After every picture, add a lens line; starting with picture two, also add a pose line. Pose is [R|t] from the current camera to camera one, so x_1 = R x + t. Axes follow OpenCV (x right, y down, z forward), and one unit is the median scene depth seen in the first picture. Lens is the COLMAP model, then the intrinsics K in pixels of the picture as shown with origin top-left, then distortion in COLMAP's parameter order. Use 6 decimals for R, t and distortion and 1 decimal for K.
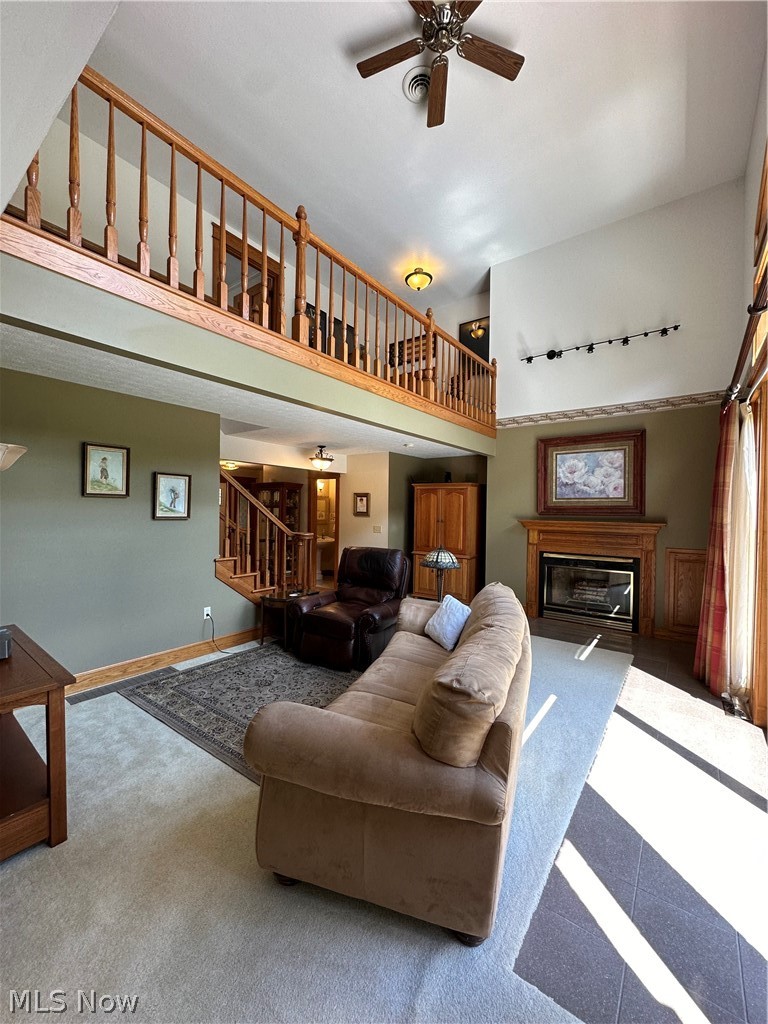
lens RADIAL K [[404.6, 0, 383.4], [0, 404.6, 513.5], [0, 0, 1]] dist [-0.000294, -0.000043]
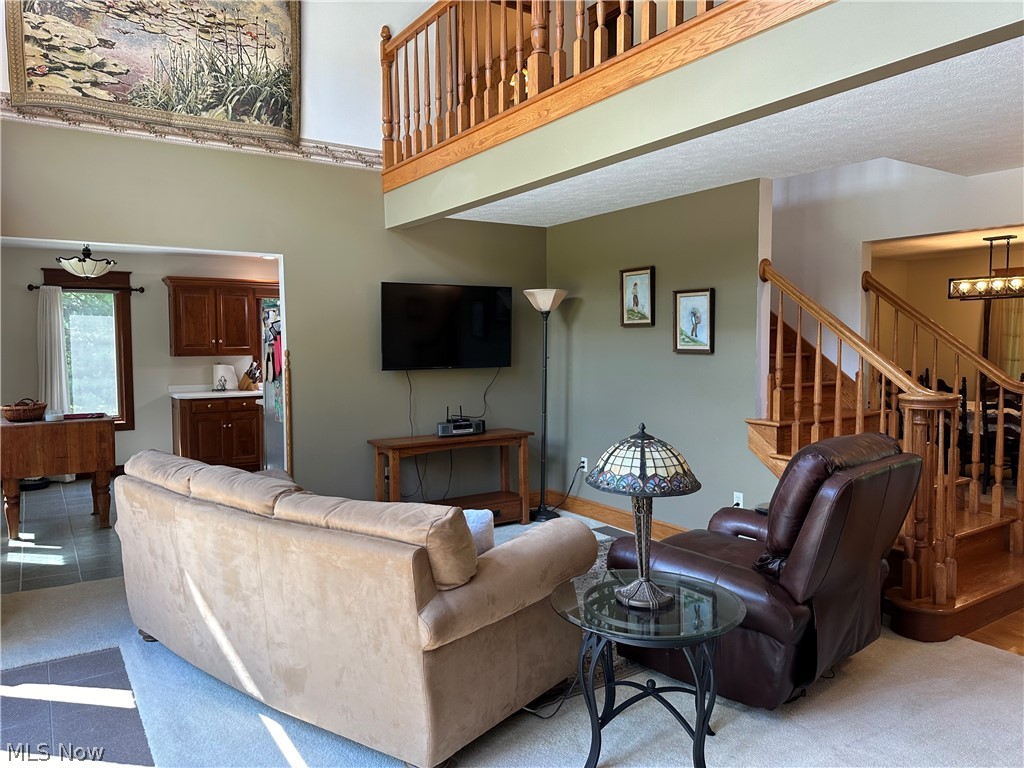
lens RADIAL K [[718.7, 0, 512.4], [0, 718.7, 381.7], [0, 0, 1]] dist [0.003532, 0.000588]
pose [[-0.324027, 0.042369, -0.945099, 0.870996], [0.000597, 0.999006, 0.044580, 0.008763], [0.946048, 0.013881, -0.323730, 1.208801]]
